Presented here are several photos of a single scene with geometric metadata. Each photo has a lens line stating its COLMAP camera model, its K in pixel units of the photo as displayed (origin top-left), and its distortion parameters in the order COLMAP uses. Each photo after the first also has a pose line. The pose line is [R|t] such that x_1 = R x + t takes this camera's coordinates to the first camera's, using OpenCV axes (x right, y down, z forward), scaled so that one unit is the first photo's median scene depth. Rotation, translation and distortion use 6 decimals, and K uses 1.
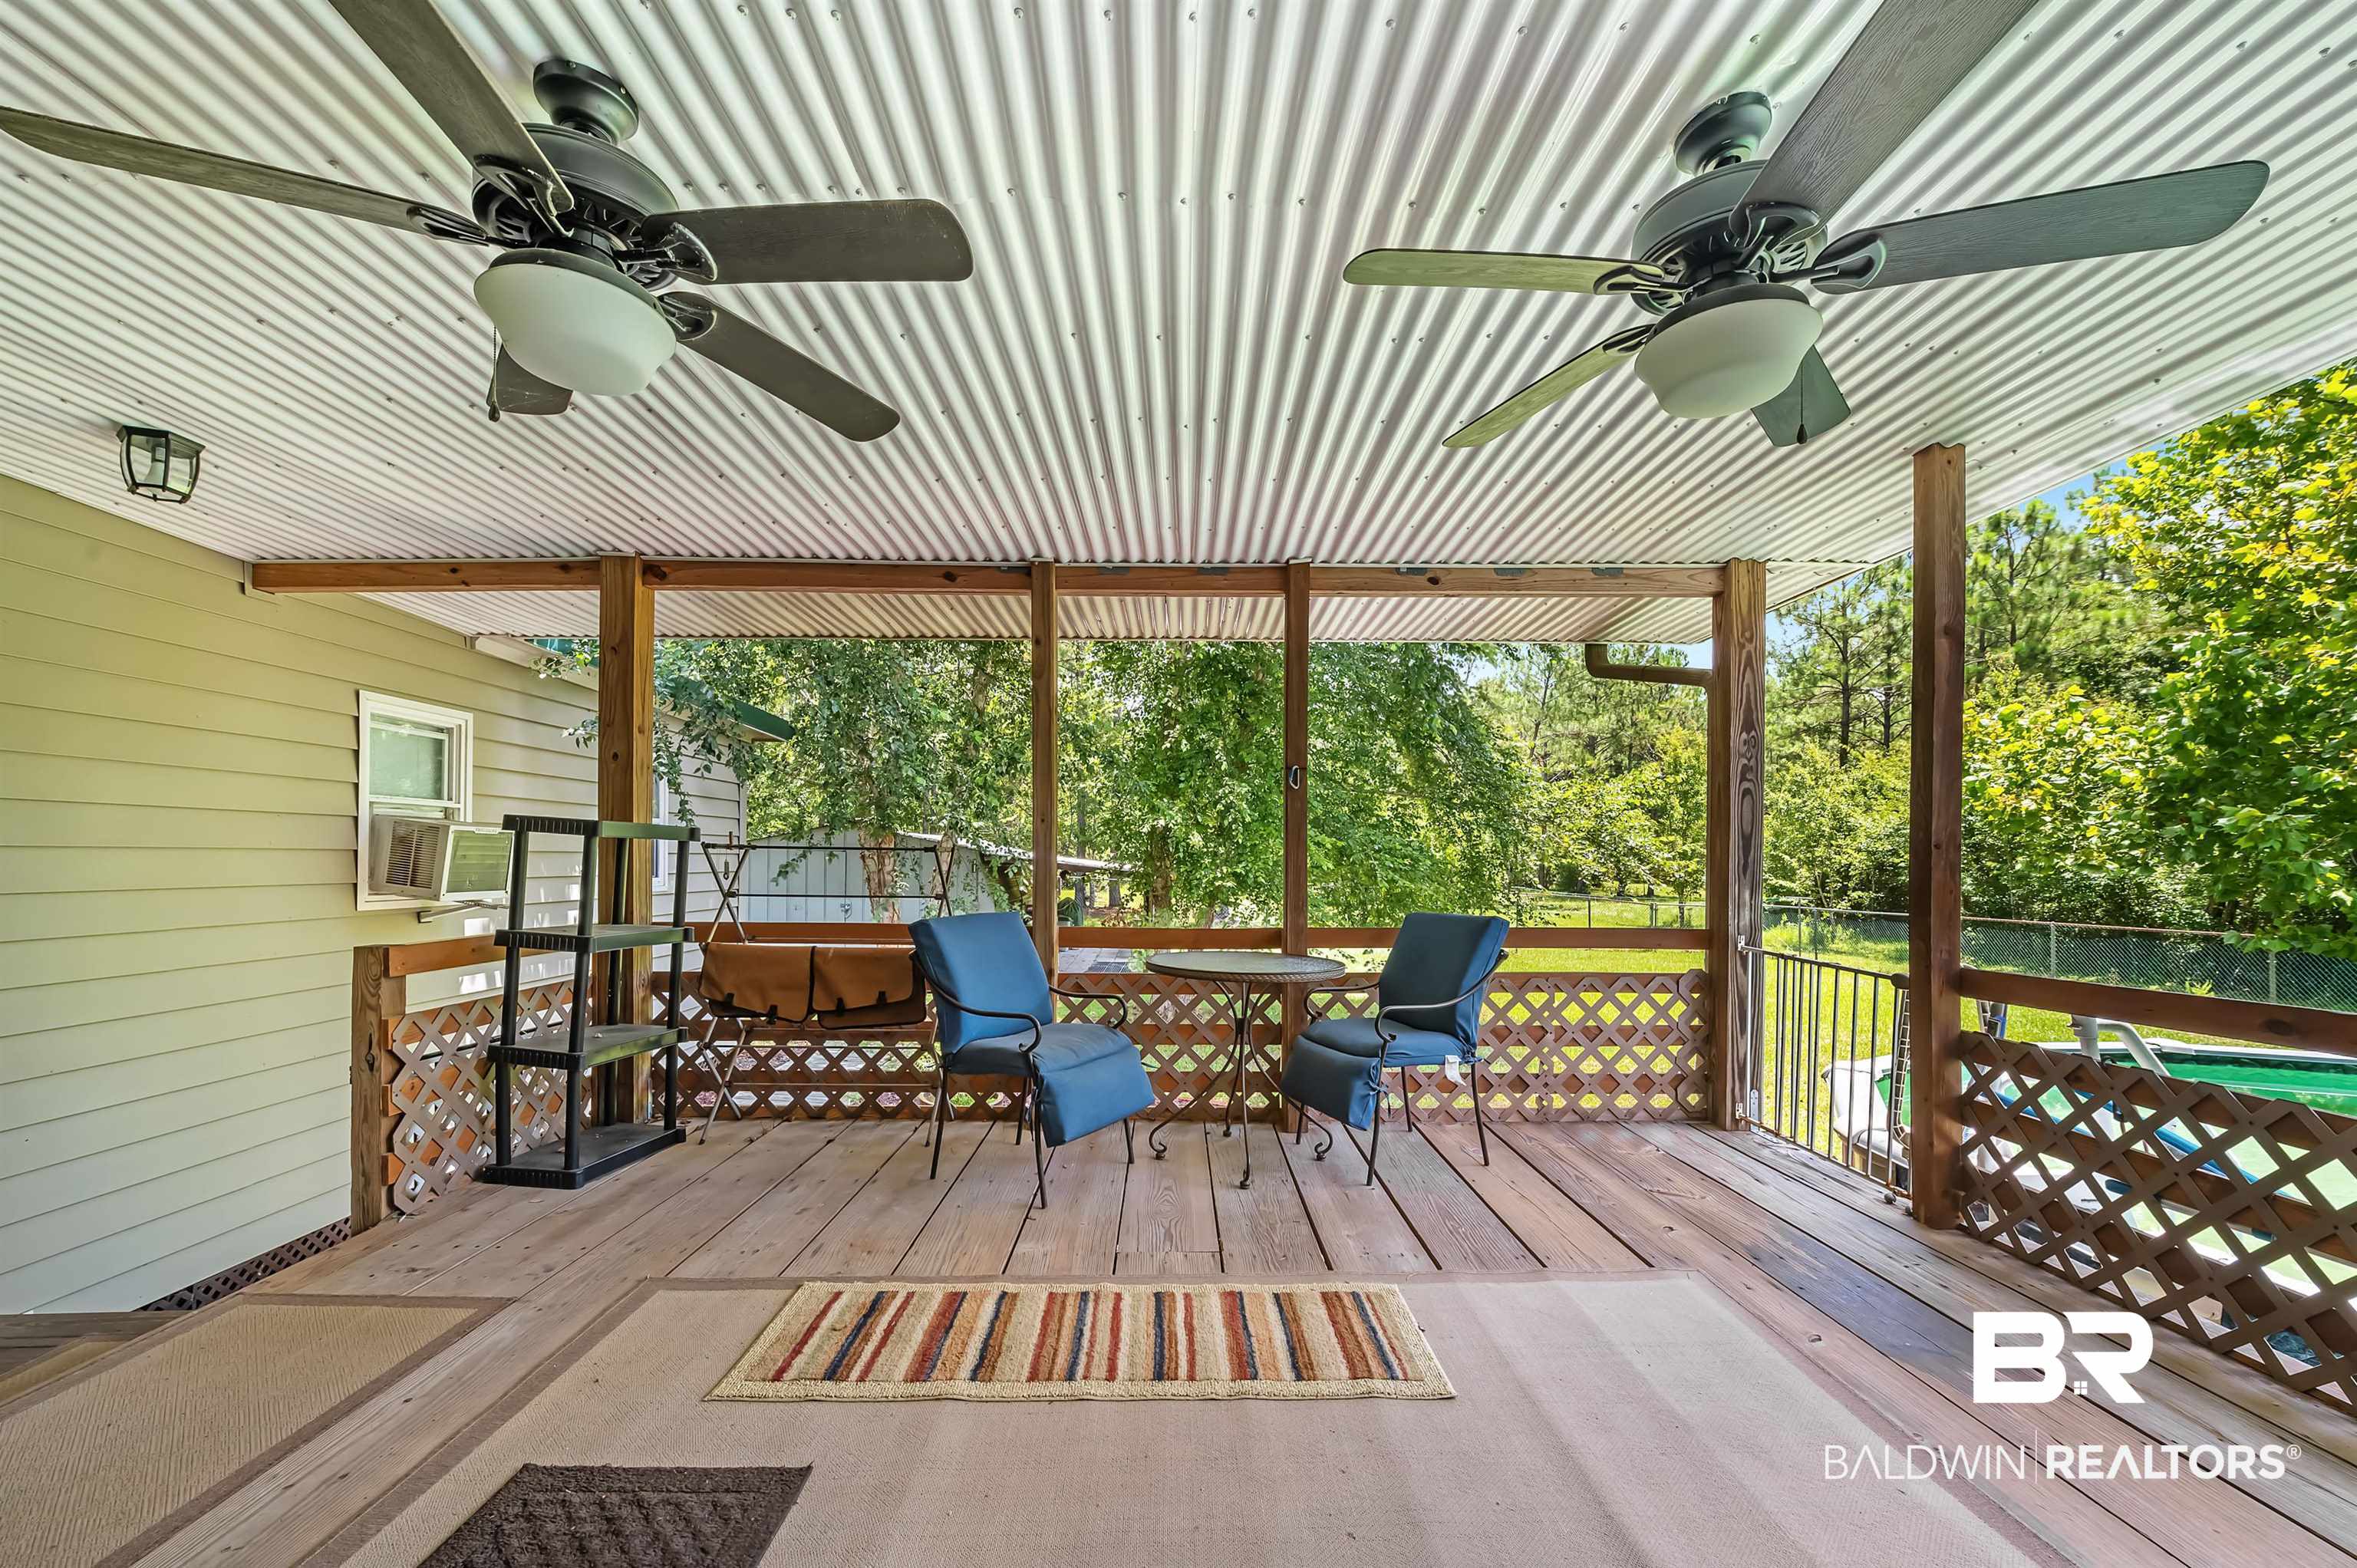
lens RADIAL K [[936.2, 0, 1182.5], [0, 936.2, 846.7], [0, 0, 1]] dist [0.001088, 0.000050]
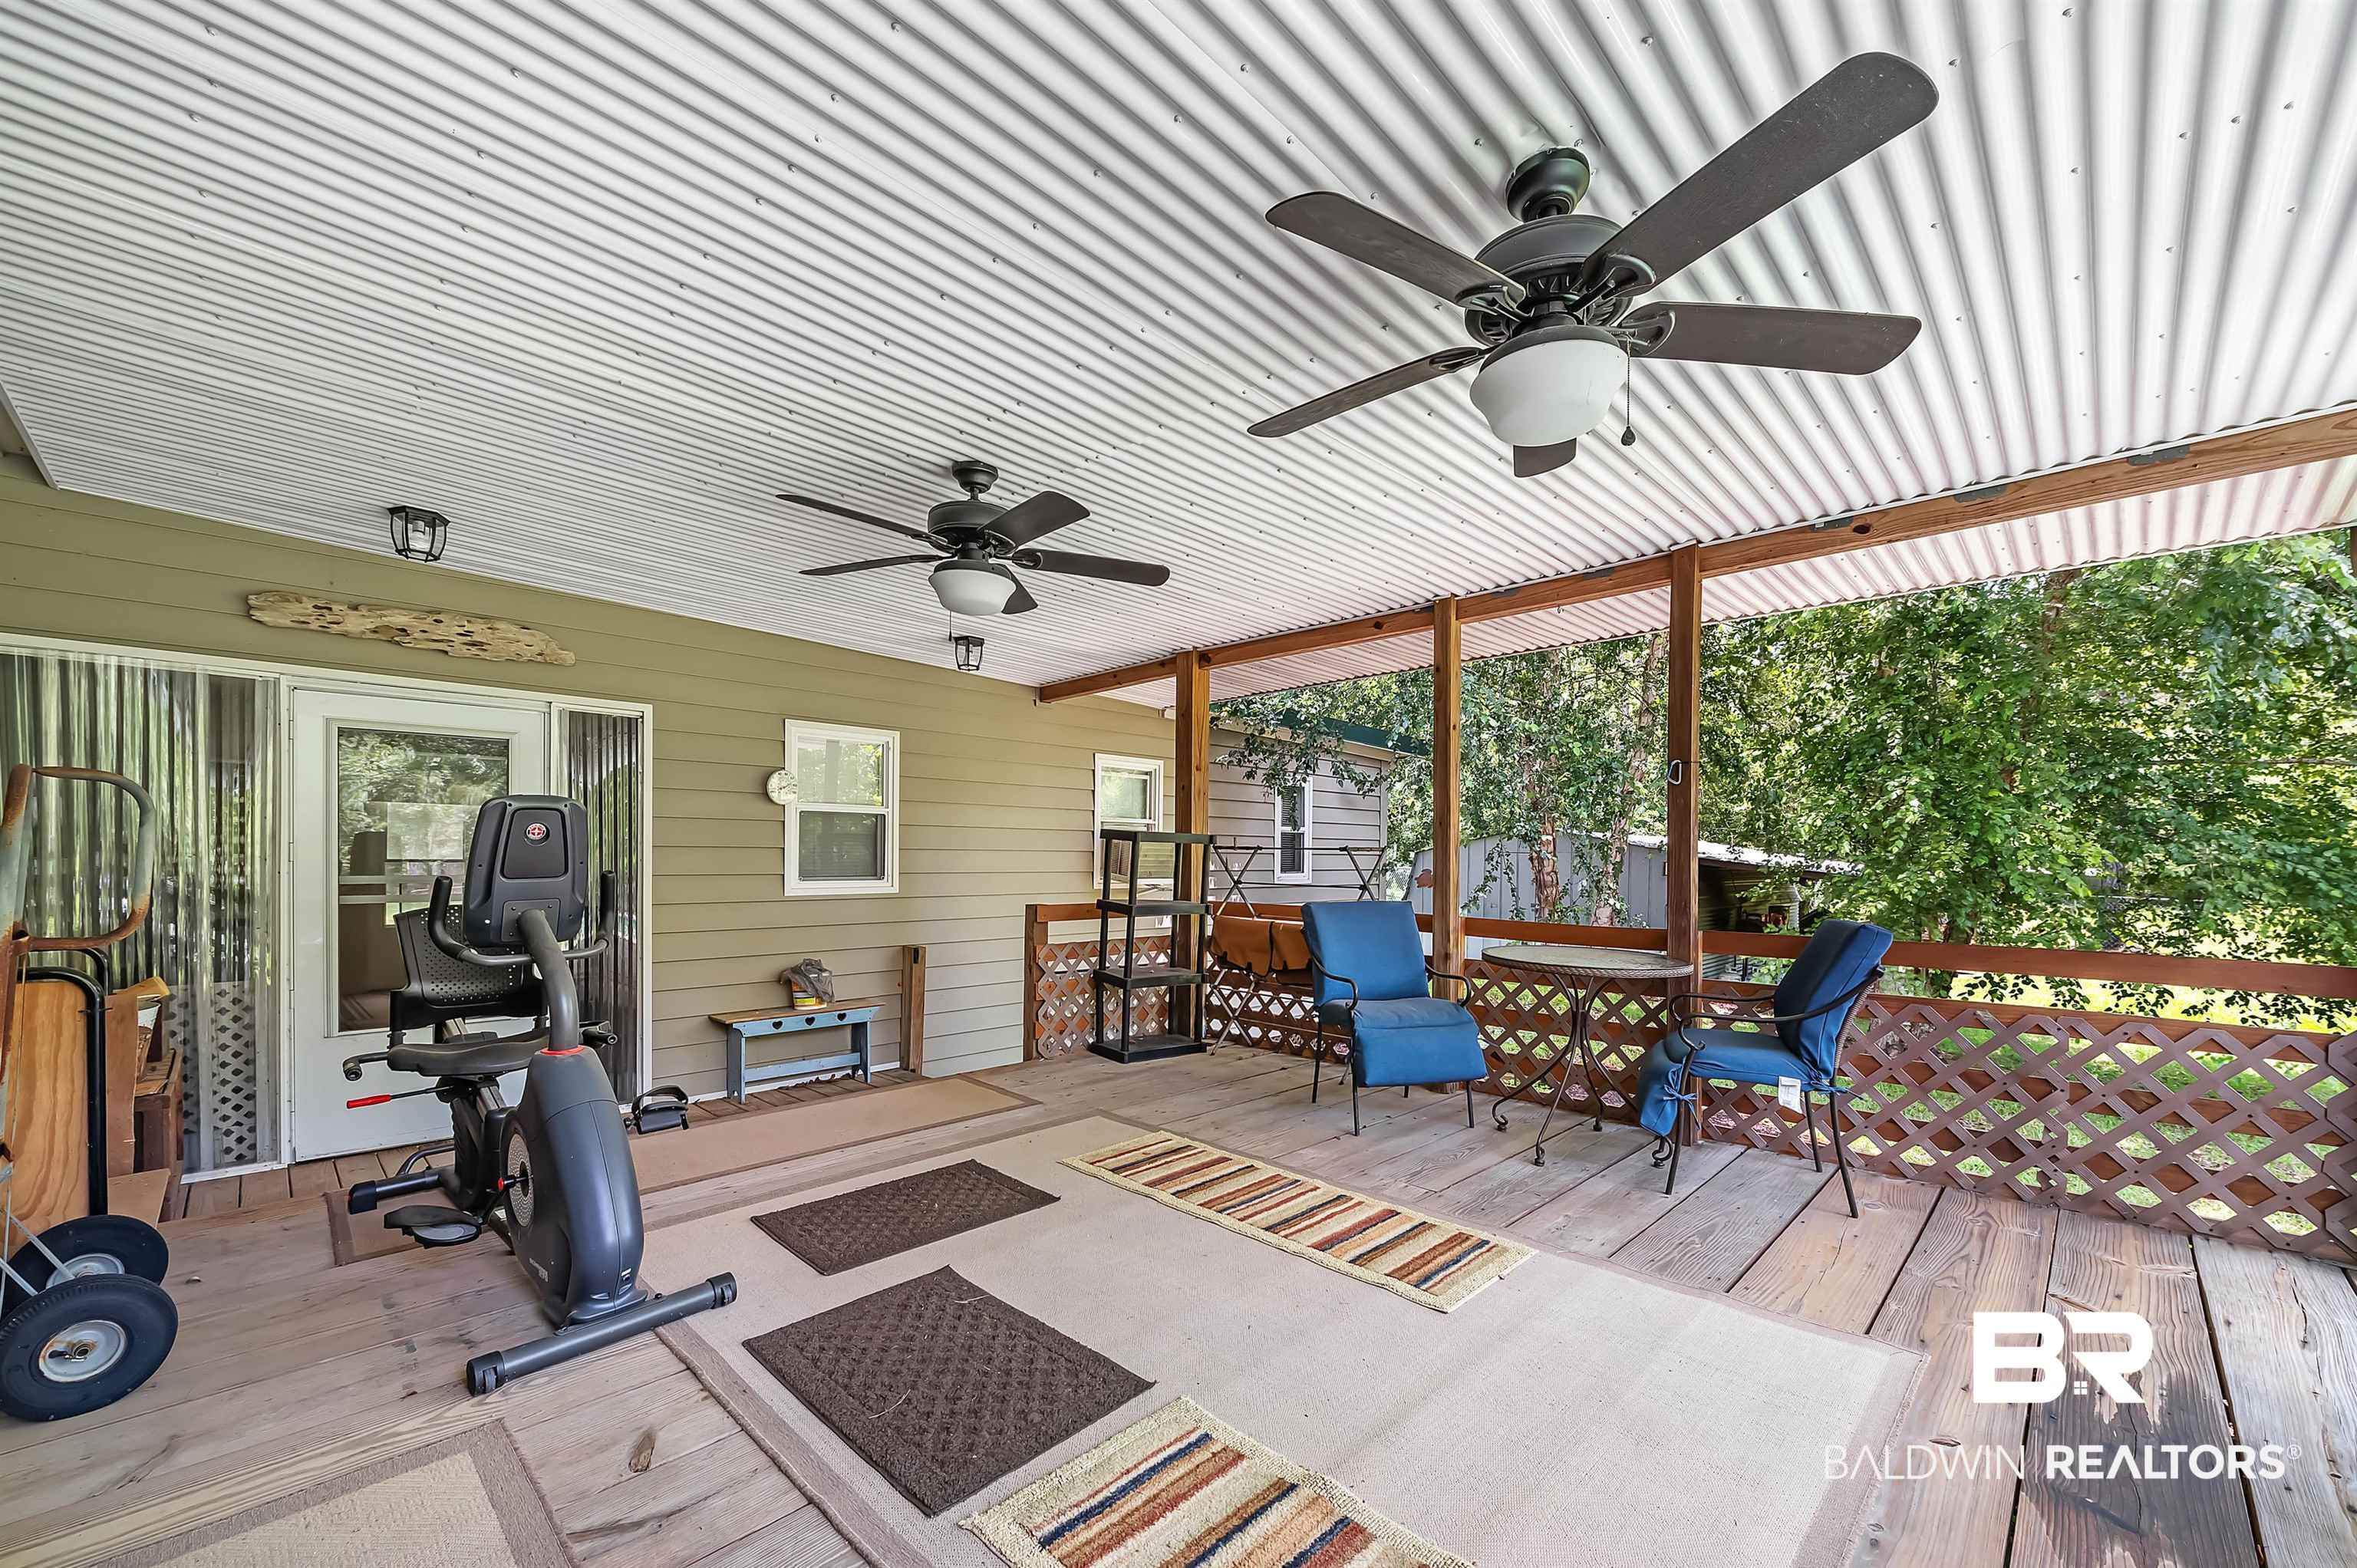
lens RADIAL K [[911.6, 0, 1175.4], [0, 911.6, 861.1], [0, 0, 1]] dist [-0.002203, 0.000033]
pose [[0.702492, 0.005155, -0.711673, 0.482448], [0.003427, 0.999938, 0.010627, 0.004525], [0.711684, -0.009904, 0.702430, -0.021533]]
